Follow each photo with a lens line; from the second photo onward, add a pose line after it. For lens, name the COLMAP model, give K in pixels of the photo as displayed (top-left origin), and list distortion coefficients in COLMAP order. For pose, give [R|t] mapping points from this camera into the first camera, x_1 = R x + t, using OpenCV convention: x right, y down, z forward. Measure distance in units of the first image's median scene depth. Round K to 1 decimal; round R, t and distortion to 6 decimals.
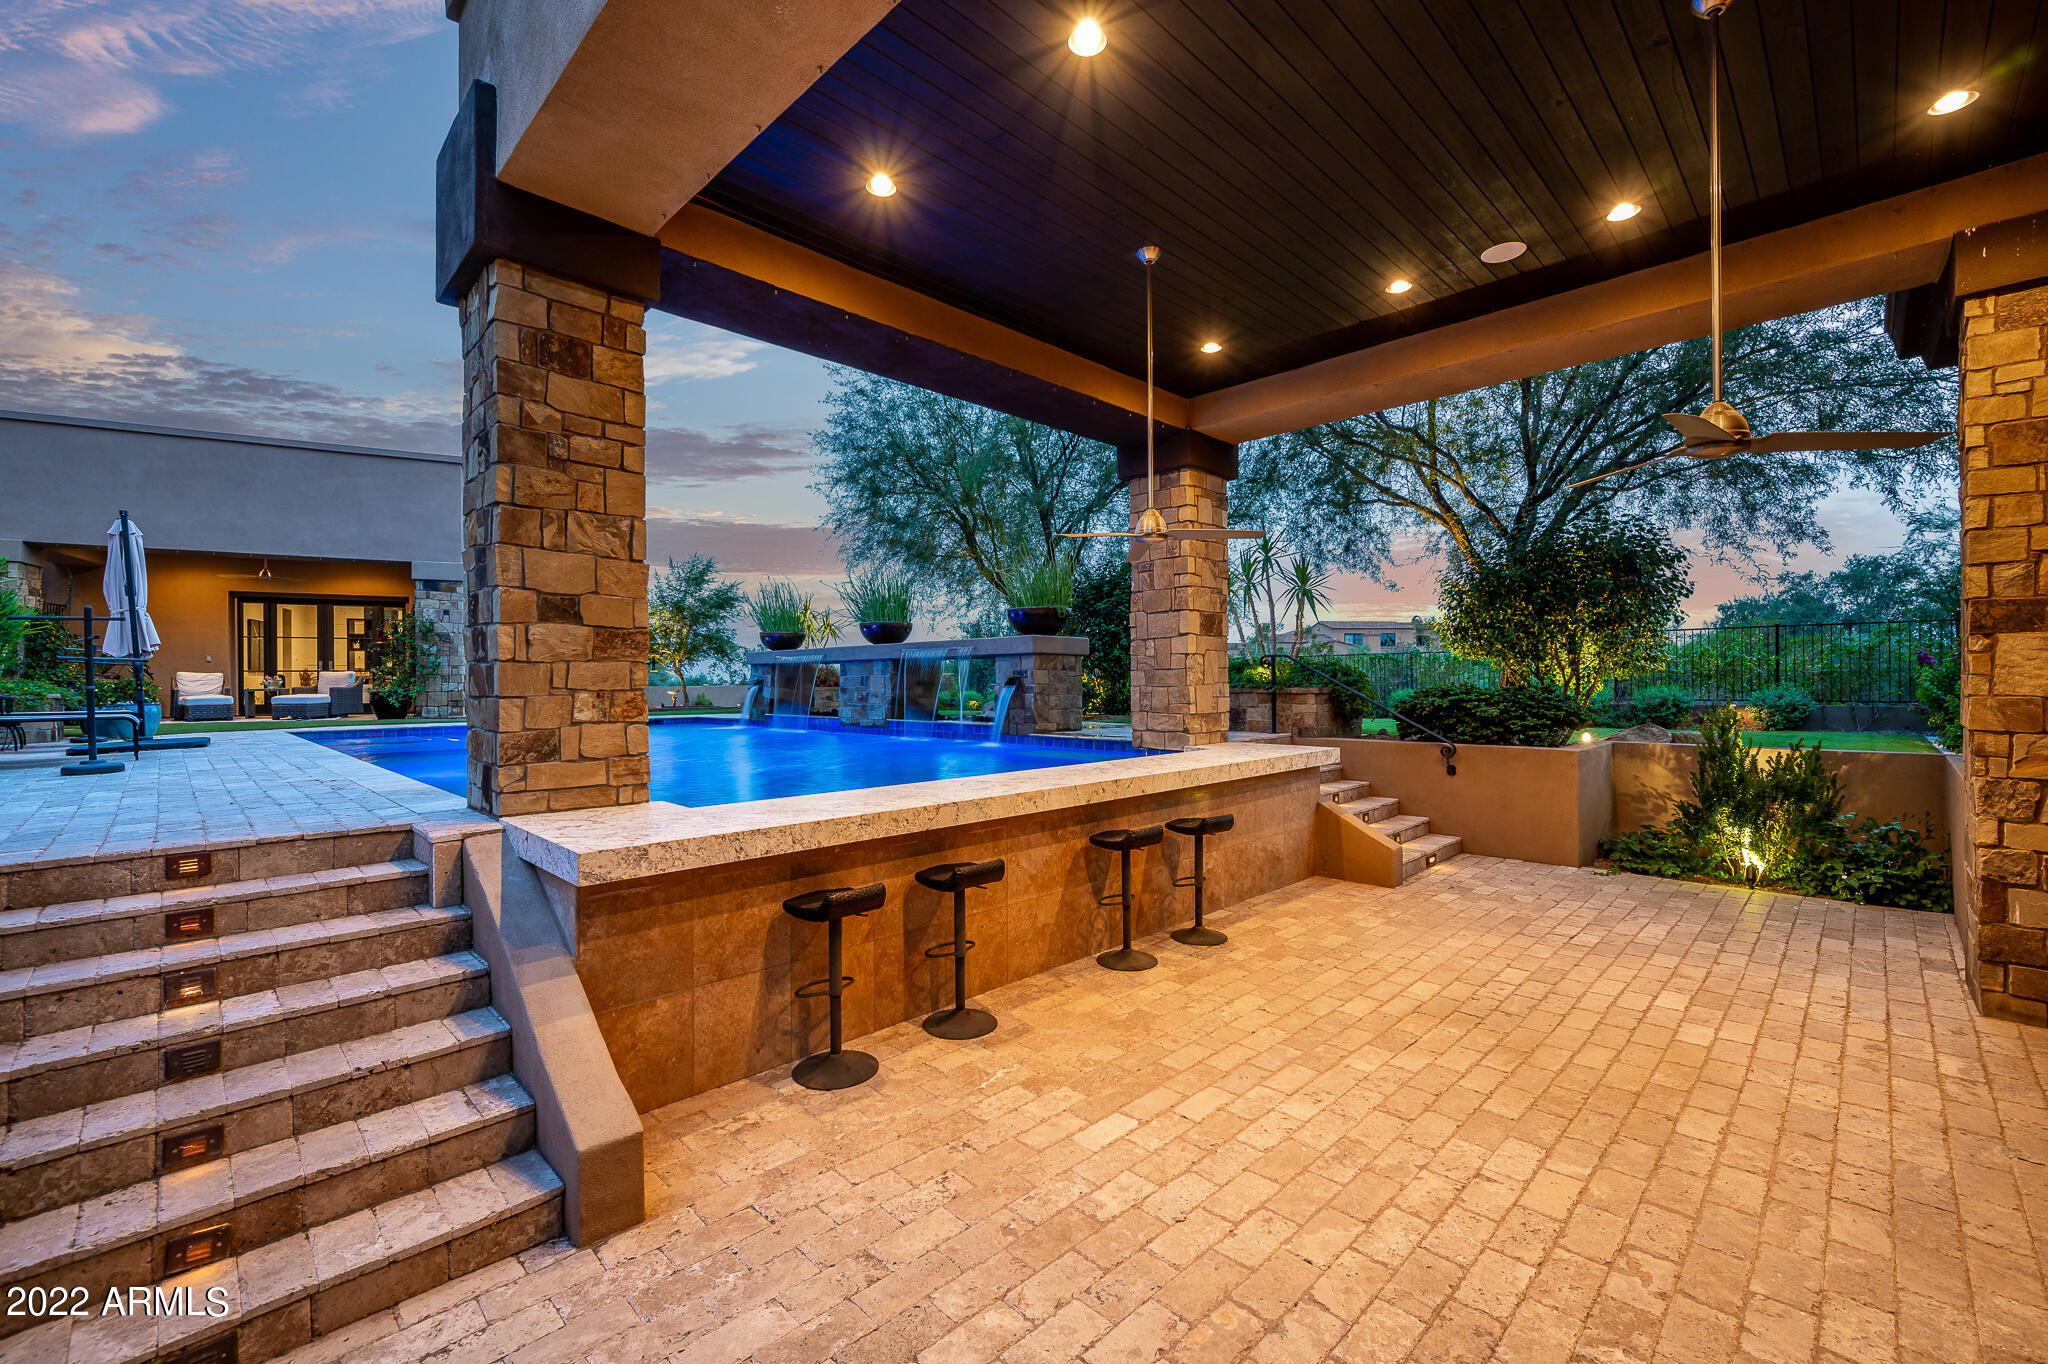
lens RADIAL K [[854.3, 0, 1024.0], [0, 854.3, 682.0], [0, 0, 1]] dist [0.000706, 0.000022]
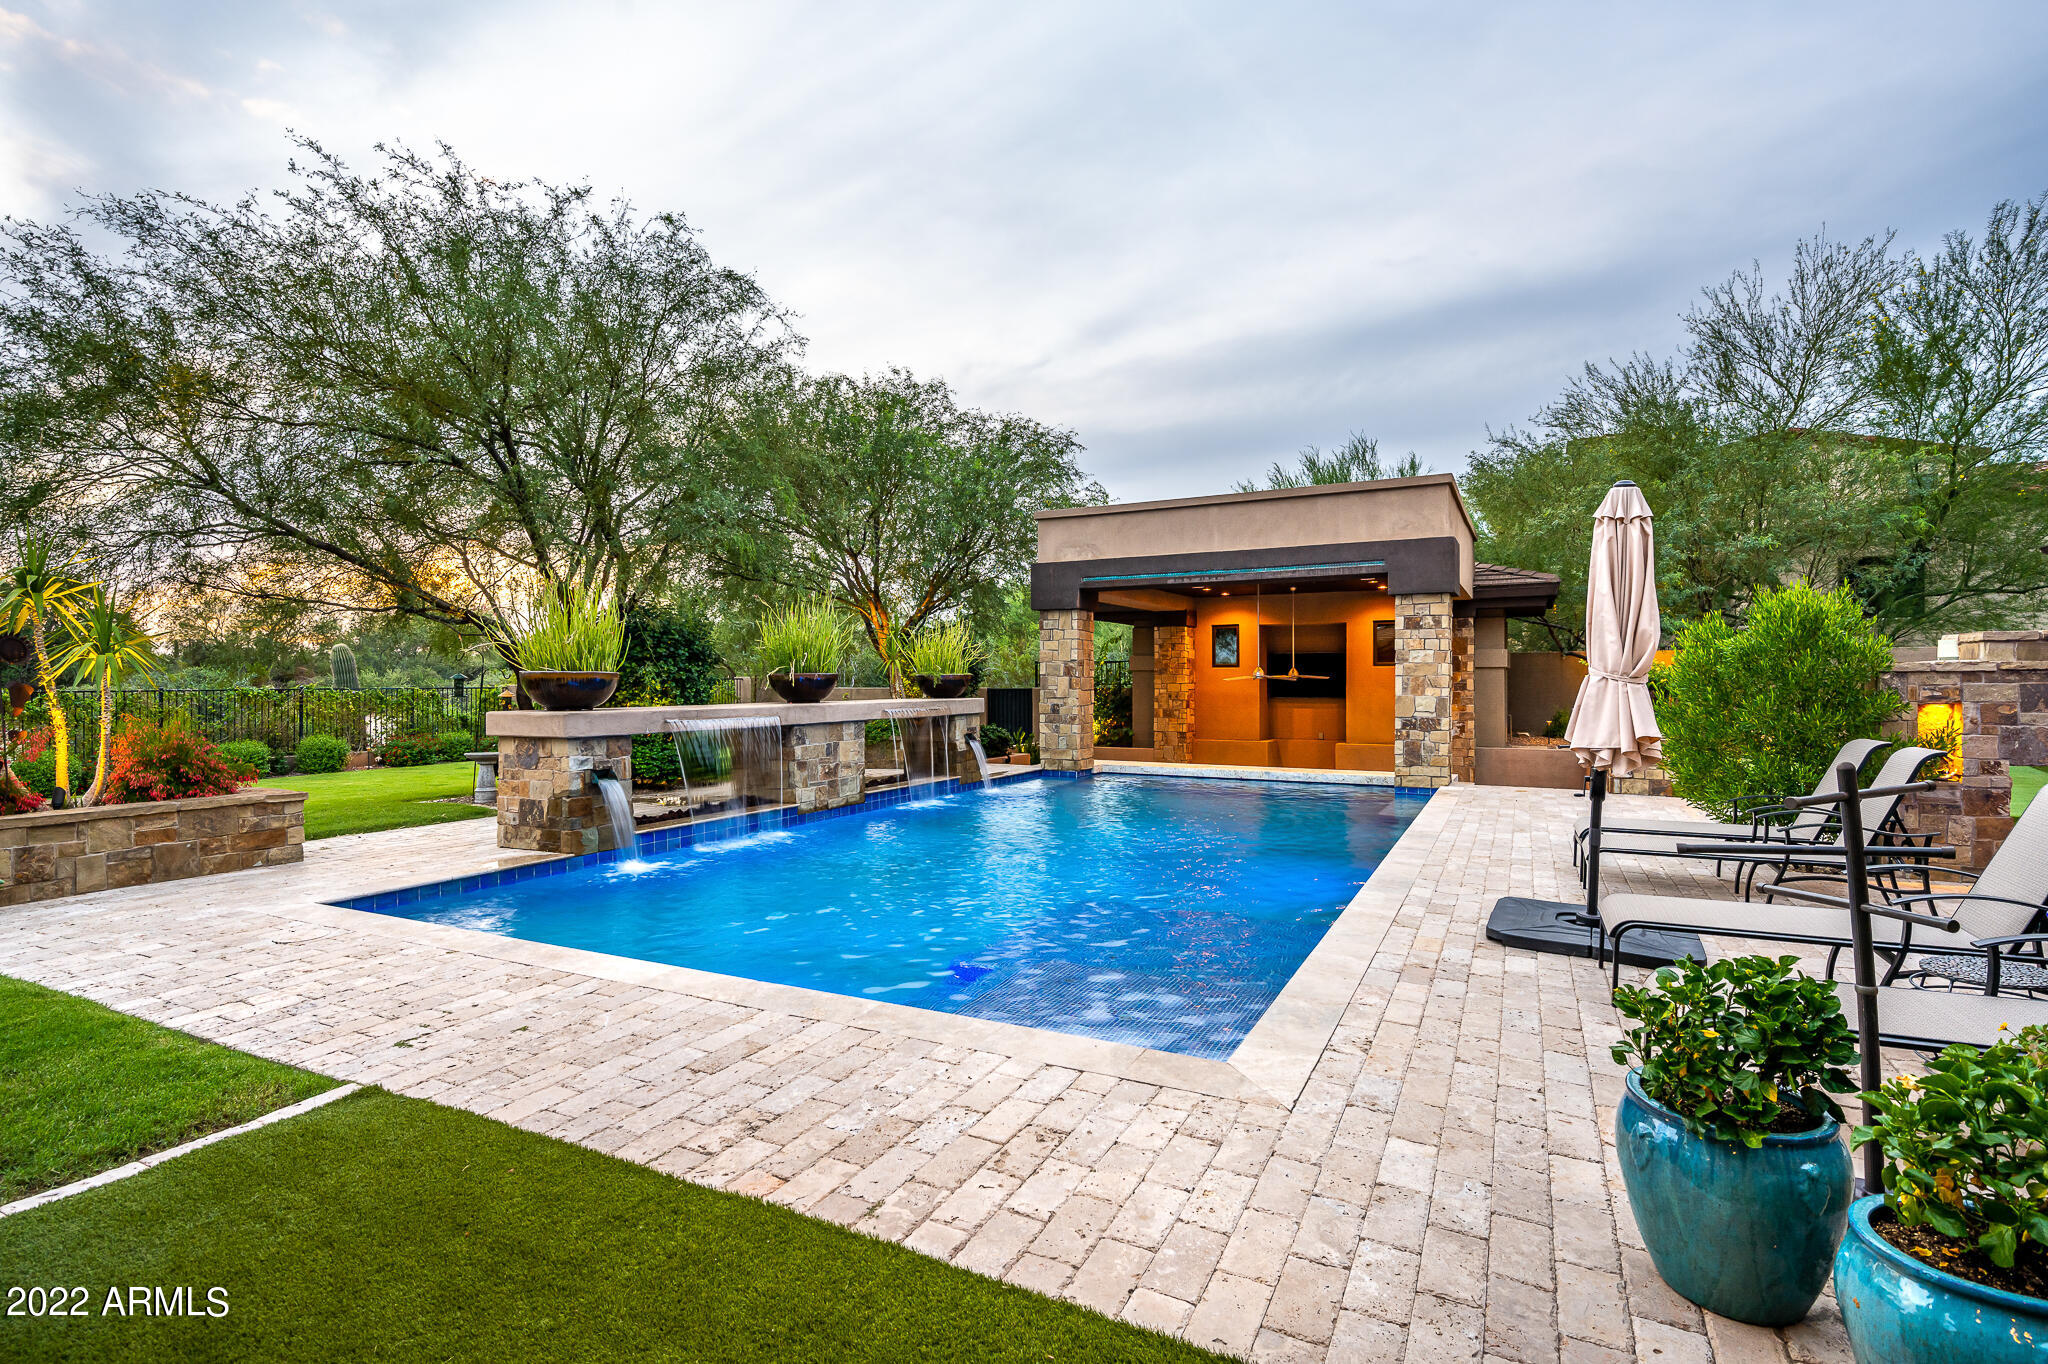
lens RADIAL K [[978.6, 0, 1024.0], [0, 978.6, 682.0], [0, 0, 1]] dist [-0.000582, 0.000223]
pose [[-0.305388, 0.004738, 0.952216, -1.604406], [0.004823, 0.999982, -0.003429, -0.085366], [-0.952216, 0.003545, -0.305406, 1.630004]]
